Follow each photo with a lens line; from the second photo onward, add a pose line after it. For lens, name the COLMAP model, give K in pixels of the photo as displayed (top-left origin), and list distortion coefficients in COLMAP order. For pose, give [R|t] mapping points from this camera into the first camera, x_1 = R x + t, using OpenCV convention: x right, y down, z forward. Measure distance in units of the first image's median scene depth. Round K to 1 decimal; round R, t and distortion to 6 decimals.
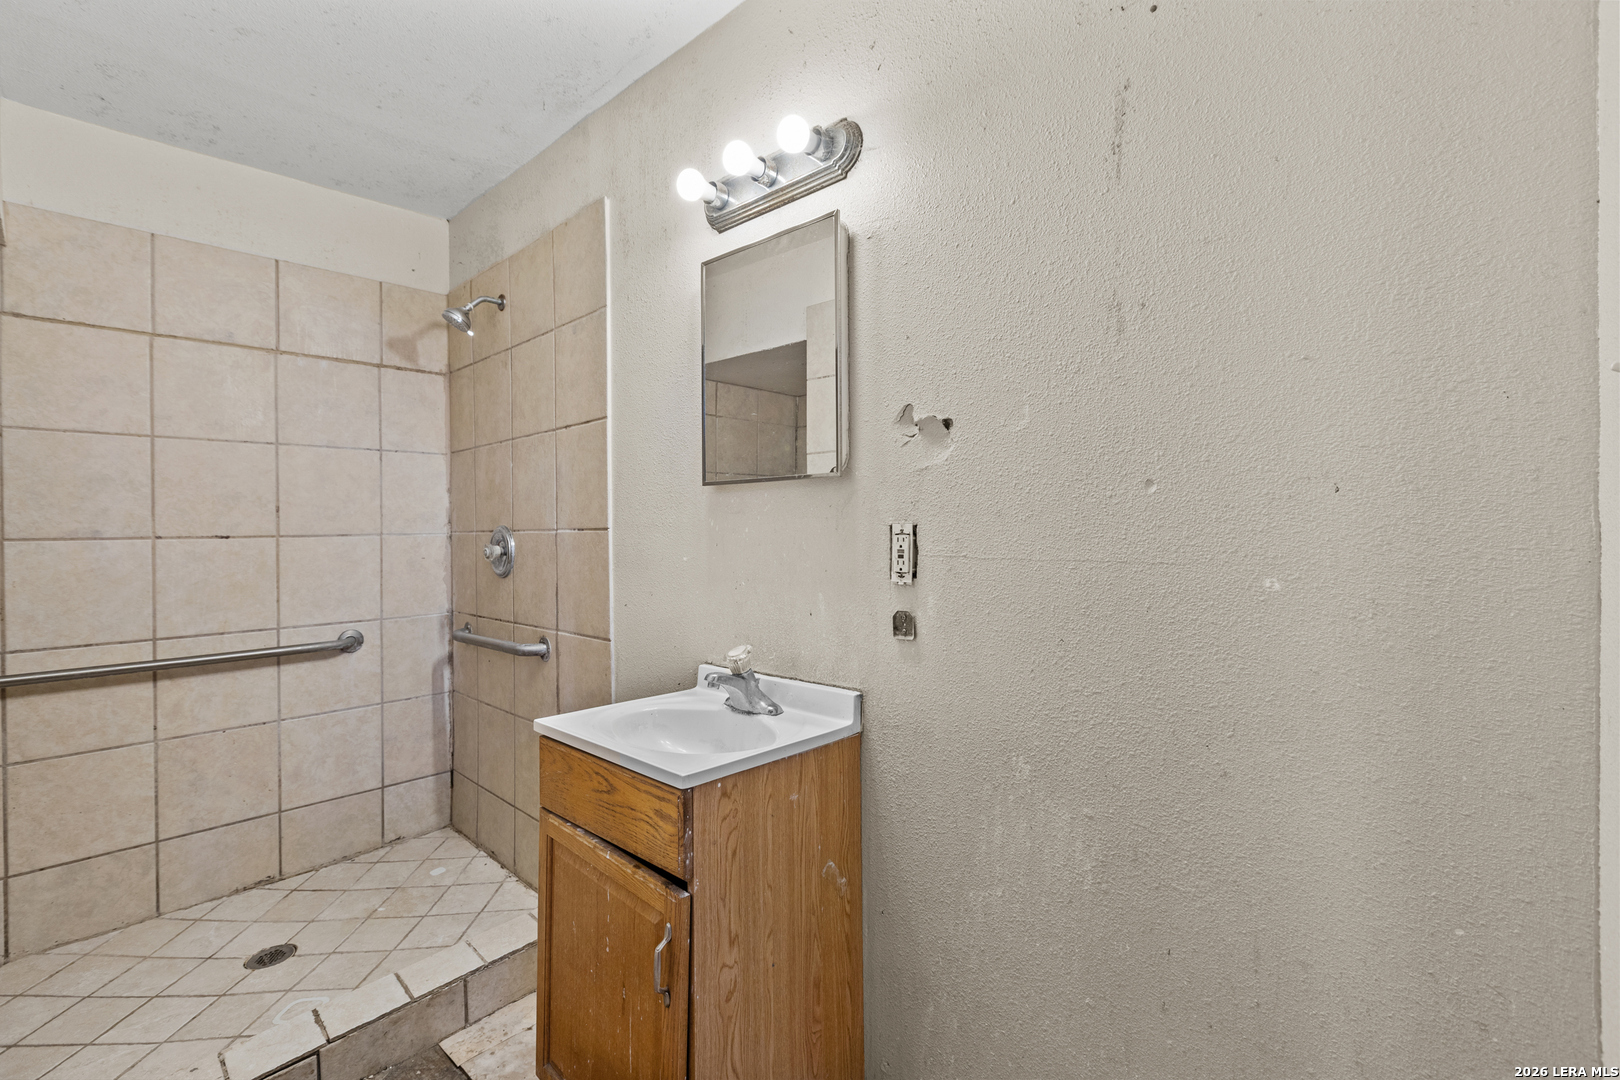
lens RADIAL K [[720.0, 0, 806.4], [0, 720.0, 529.9], [0, 0, 1]] dist [-0.000495, -0.000340]
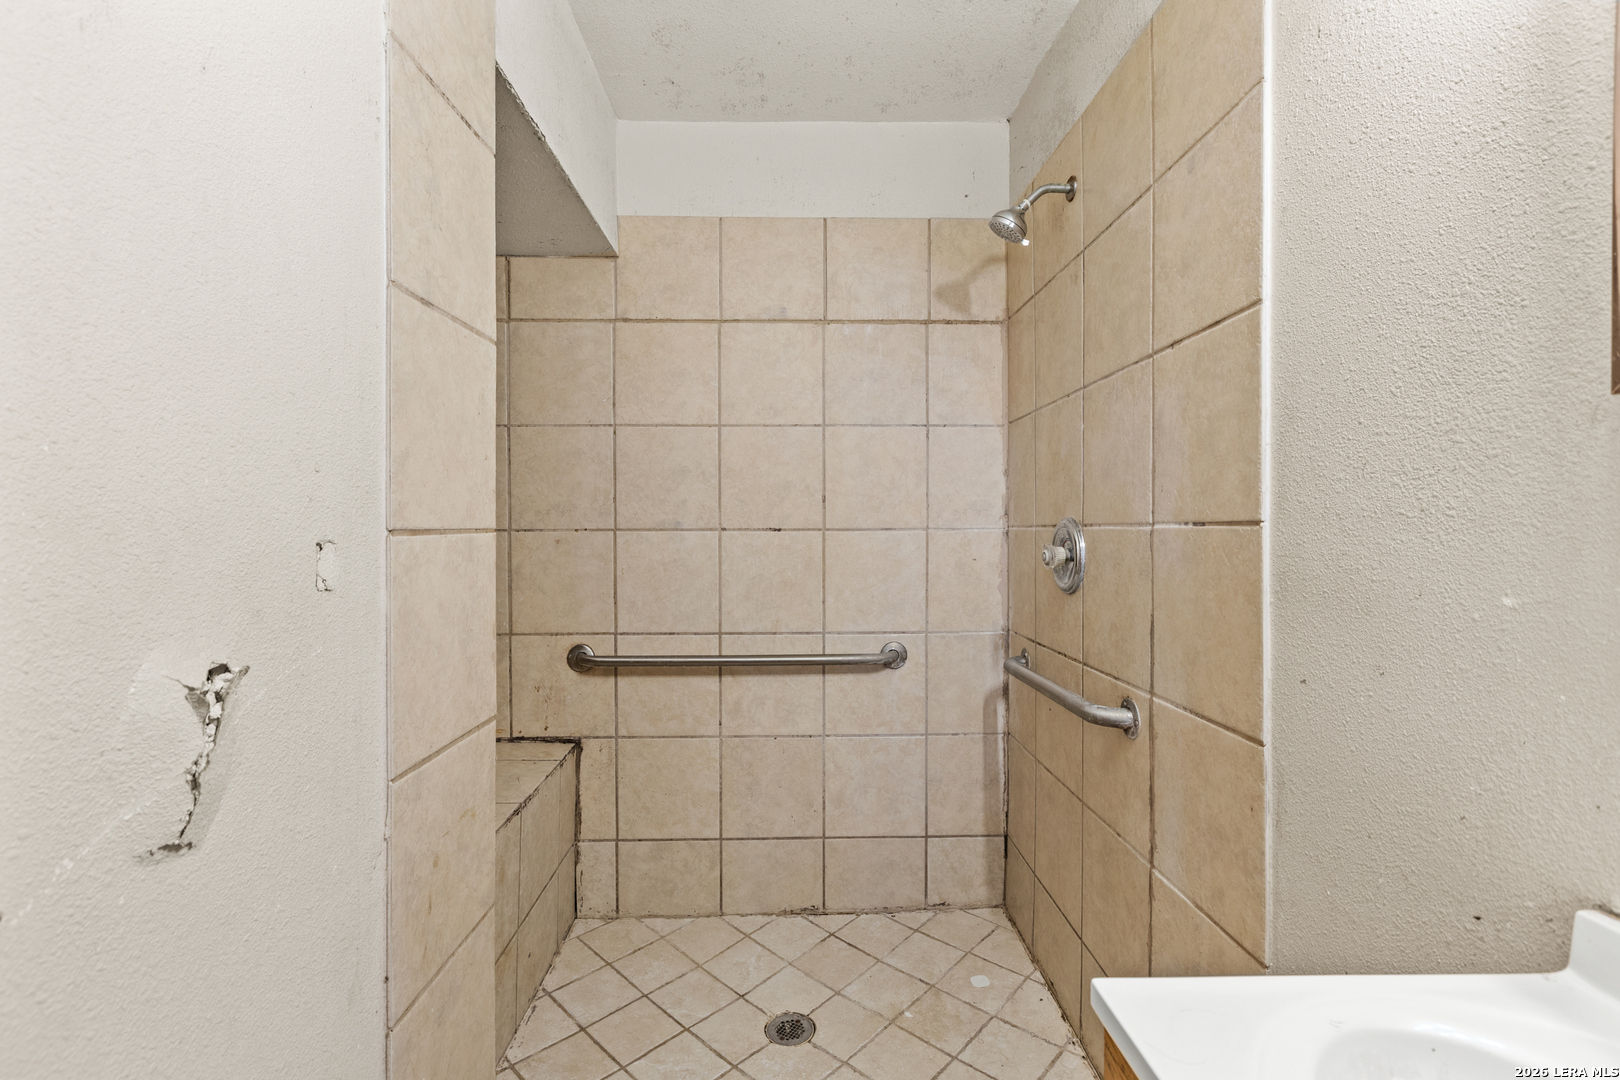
lens RADIAL K [[720.0, 0, 802.6], [0, 720.0, 527.9], [0, 0, 1]] dist [-0.000495, -0.000340]
pose [[0.707891, 0.010296, -0.706247, -0.126489], [-0.008566, 0.999945, 0.005992, 0.001922], [0.706270, 0.001808, 0.707940, 0.359096]]
